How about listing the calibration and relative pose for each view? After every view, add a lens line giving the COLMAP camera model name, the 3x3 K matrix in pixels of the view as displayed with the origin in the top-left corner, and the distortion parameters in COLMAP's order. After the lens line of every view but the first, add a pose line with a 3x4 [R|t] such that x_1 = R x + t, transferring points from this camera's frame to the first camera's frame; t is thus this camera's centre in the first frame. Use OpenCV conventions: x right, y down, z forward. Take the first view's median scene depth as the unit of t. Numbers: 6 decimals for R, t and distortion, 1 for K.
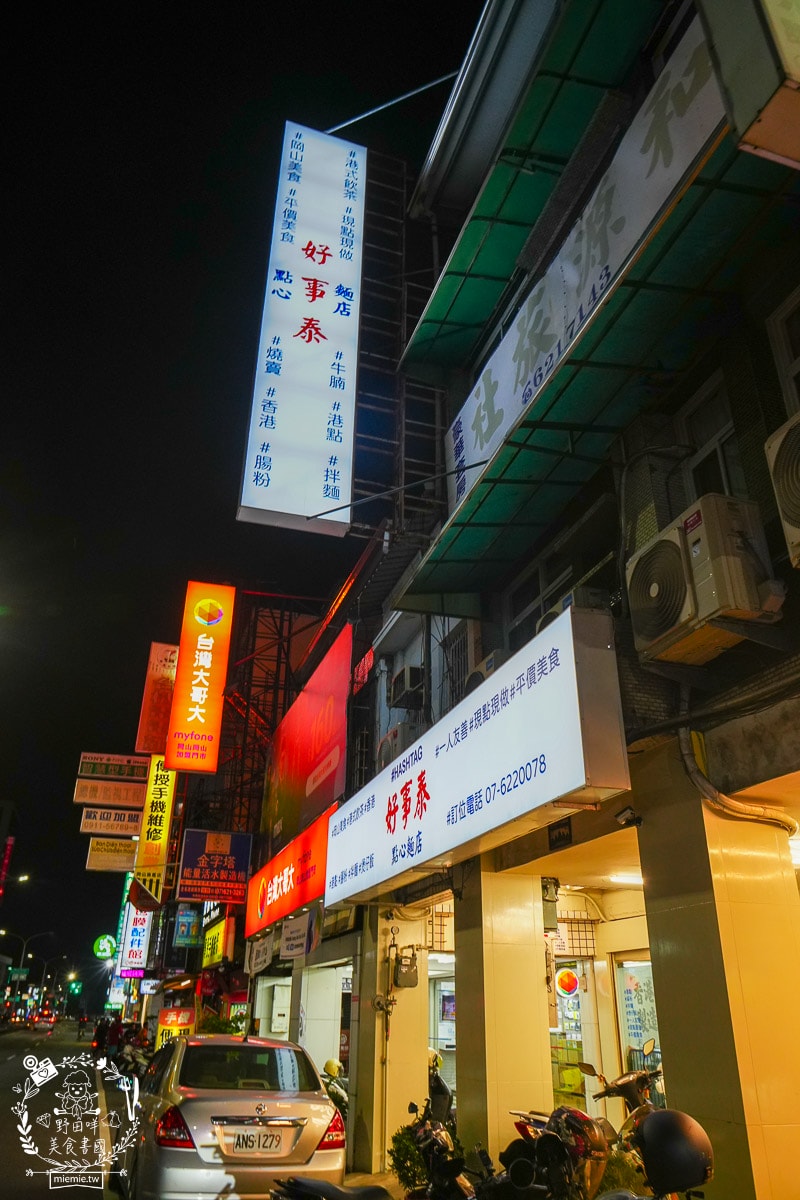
lens RADIAL K [[839.2, 0, 382.1], [0, 839.2, 582.5], [0, 0, 1]] dist [-0.022736, 0.024821]
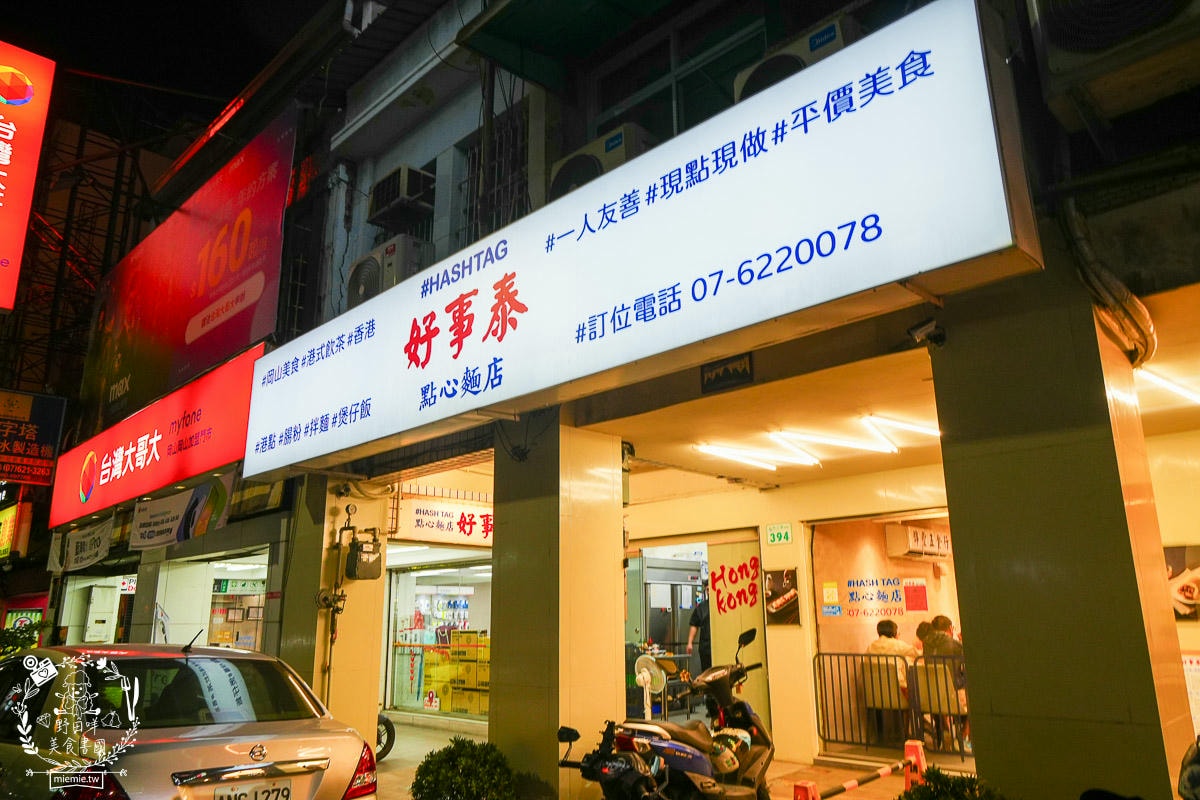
lens RADIAL K [[839.2, 0, 600.8], [0, 839.2, 399.5], [0, 0, 1]] dist [-0.022736, 0.024821]
pose [[0.881639, 0.097227, 0.461801, -0.134820], [-0.196427, 0.965357, 0.171760, 0.137308], [-0.429103, -0.242140, 0.870194, 0.254502]]
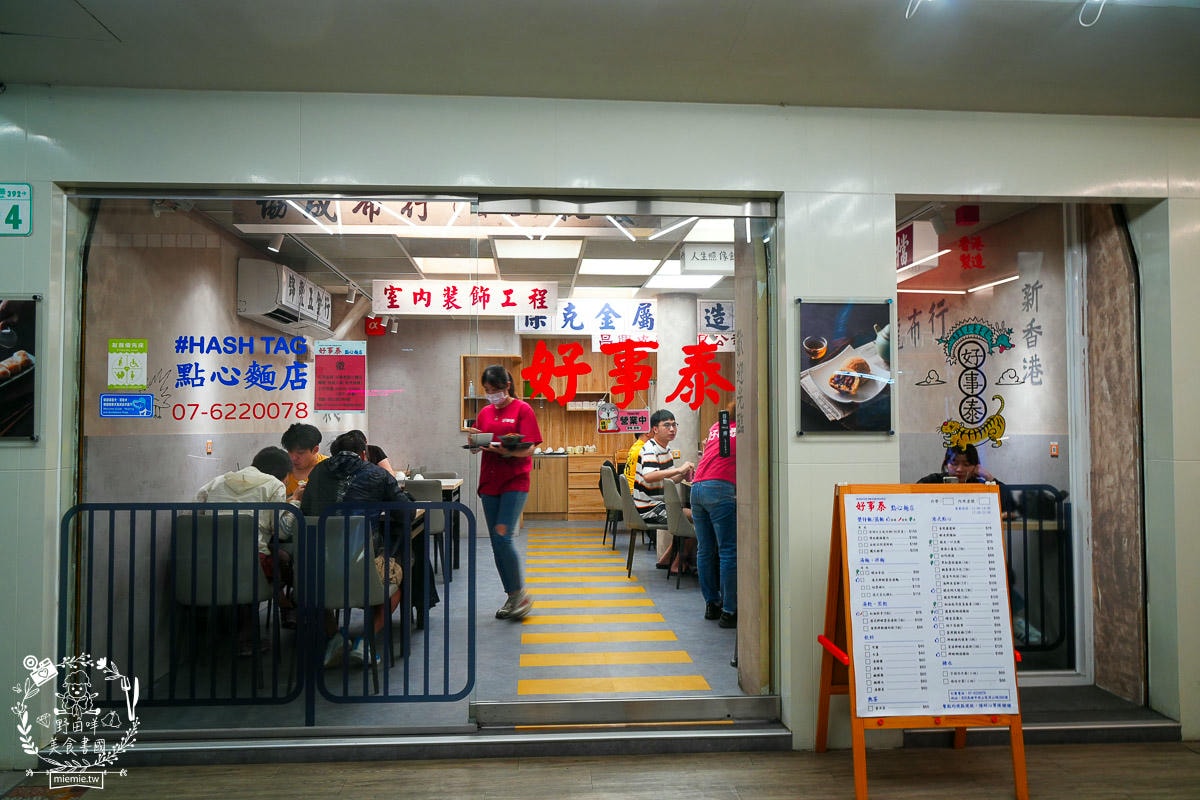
lens RADIAL K [[839.2, 0, 597.9], [0, 839.2, 401.4], [0, 0, 1]] dist [-0.022736, 0.024821]
pose [[0.260053, 0.014128, 0.965491, 0.140551], [-0.438515, 0.892563, 0.105053, 0.287554], [-0.860277, -0.450702, 0.238309, 0.530816]]
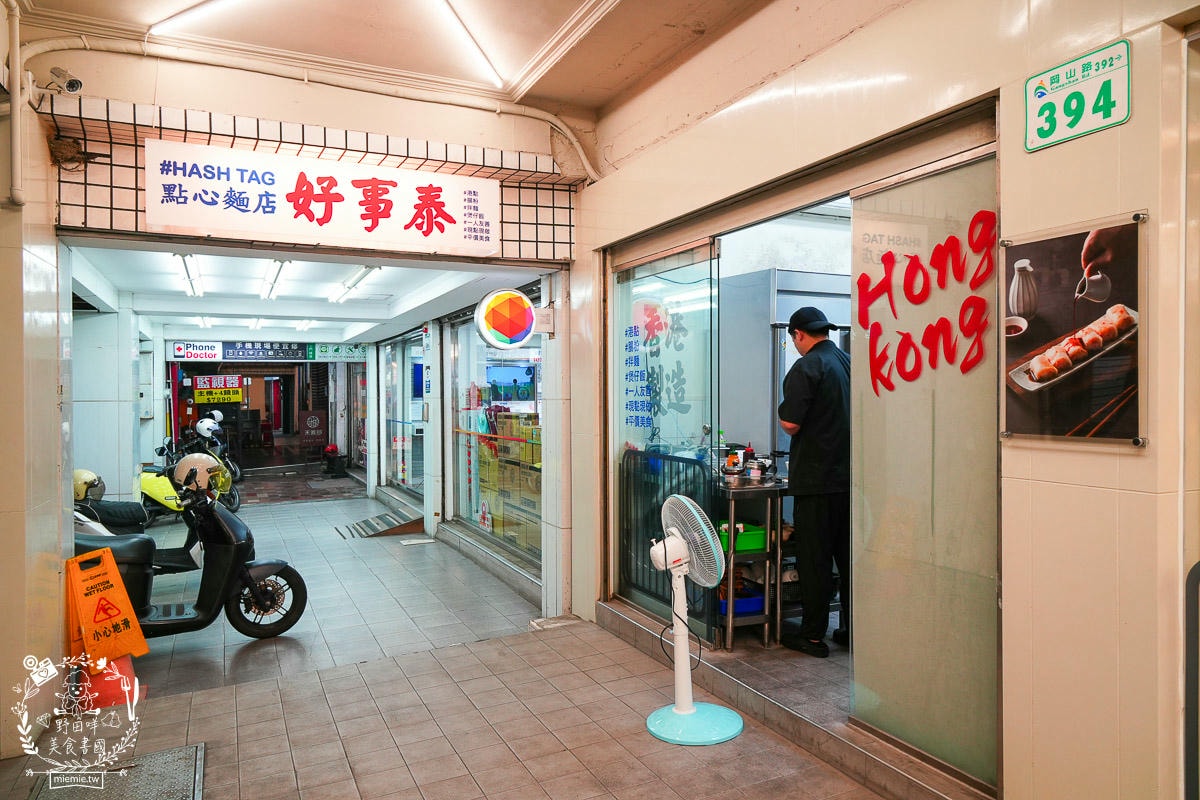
lens RADIAL K [[839.2, 0, 608.9], [0, 839.2, 402.5], [0, 0, 1]] dist [-0.022736, 0.024821]
pose [[0.990757, -0.022506, 0.133769, 0.227747], [-0.043359, 0.881862, 0.469509, 0.325715], [-0.128533, -0.470969, 0.872736, 0.619309]]
